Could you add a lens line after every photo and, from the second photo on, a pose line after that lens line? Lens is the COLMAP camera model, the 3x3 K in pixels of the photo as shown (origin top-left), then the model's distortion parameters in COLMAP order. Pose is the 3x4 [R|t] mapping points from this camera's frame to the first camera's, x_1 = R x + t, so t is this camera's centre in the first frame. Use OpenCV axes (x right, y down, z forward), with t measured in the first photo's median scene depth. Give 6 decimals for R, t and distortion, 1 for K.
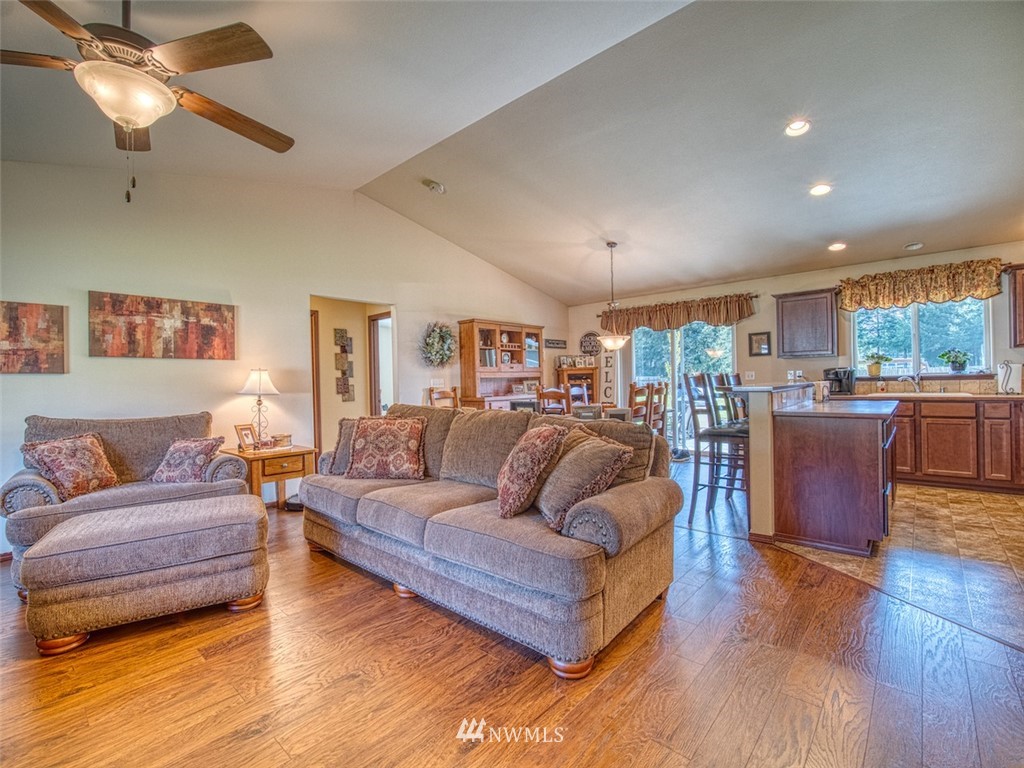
lens RADIAL K [[459.6, 0, 512.0], [0, 459.6, 384.0], [0, 0, 1]] dist [-0.021713, -0.000044]
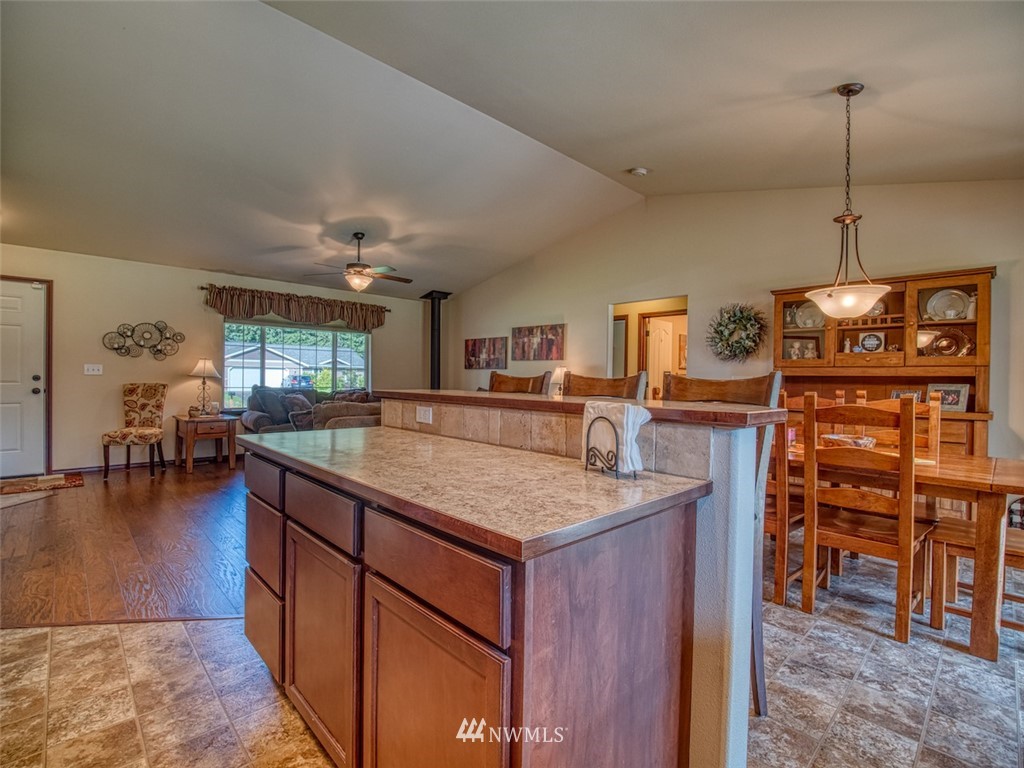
lens RADIAL K [[478.6, 0, 511.8], [0, 478.6, 382.6], [0, 0, 1]] dist [-0.016757, 0.000015]
pose [[-0.078554, 0.030238, -0.996451, 1.136556], [-0.020399, 0.999282, 0.031932, -0.029626], [0.996701, 0.022836, -0.077881, 1.113294]]
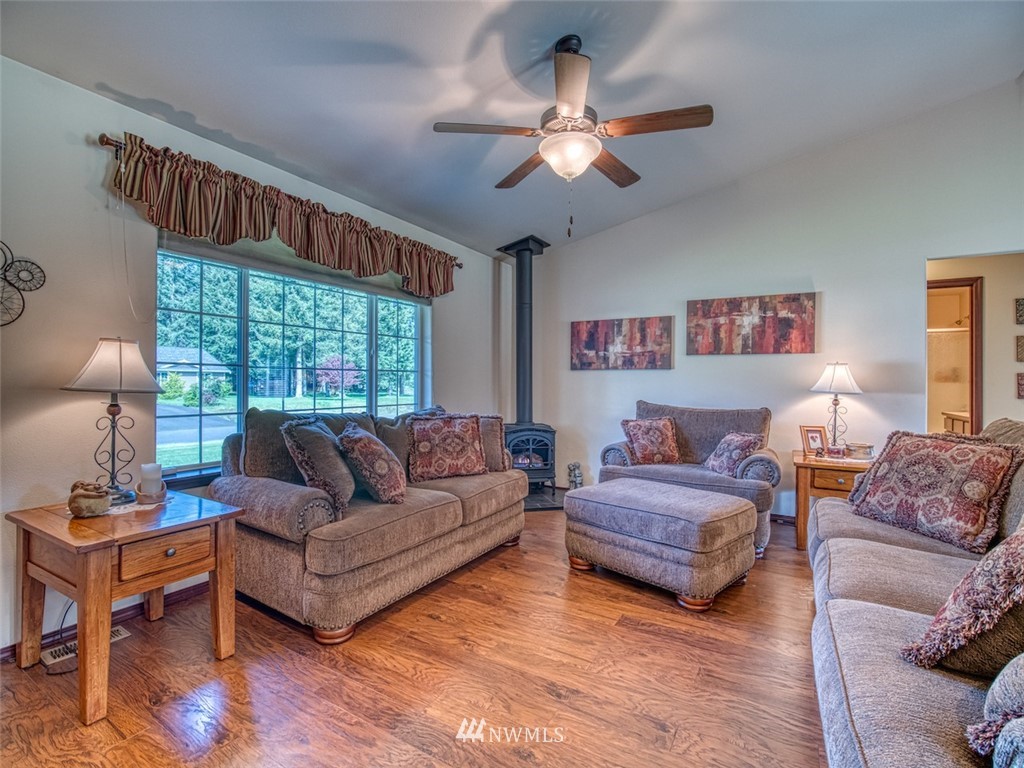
lens RADIAL K [[478.6, 0, 511.8], [0, 478.6, 382.6], [0, 0, 1]] dist [-0.016757, 0.000015]
pose [[0.195733, 0.022798, -0.980392, 0.221969], [-0.015807, 0.999673, 0.020091, -0.005078], [0.980530, 0.011565, 0.196029, 0.272917]]
